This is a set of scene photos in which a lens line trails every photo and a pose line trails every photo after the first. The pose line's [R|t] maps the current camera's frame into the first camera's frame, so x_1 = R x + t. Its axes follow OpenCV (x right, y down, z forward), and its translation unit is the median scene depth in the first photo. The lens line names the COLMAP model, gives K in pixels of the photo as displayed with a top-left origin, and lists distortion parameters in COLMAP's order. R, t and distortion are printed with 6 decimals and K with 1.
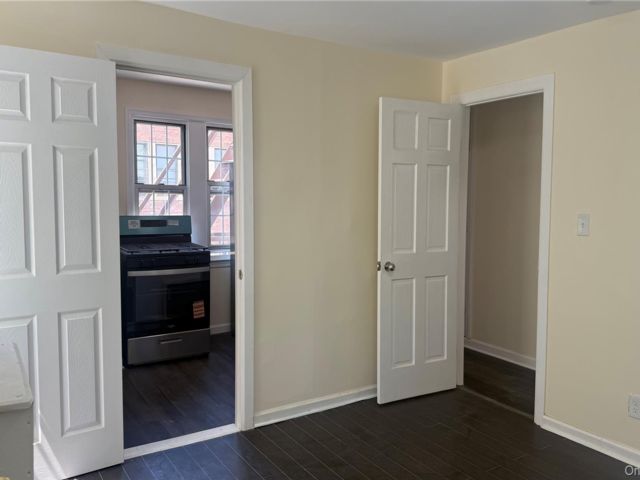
lens RADIAL K [[513.4, 0, 322.7], [0, 513.4, 243.9], [0, 0, 1]] dist [0.092835, -0.033389]
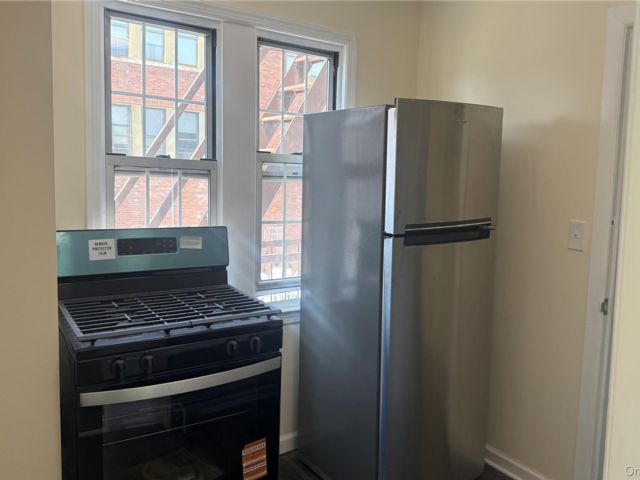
lens RADIAL K [[513.4, 0, 315.7], [0, 513.4, 234.2], [0, 0, 1]] dist [0.092835, -0.033389]
pose [[0.999431, 0.020054, 0.027121, -0.187648], [-0.020927, 0.999260, 0.032277, -0.064289], [-0.026453, -0.032826, 0.999111, 0.533455]]
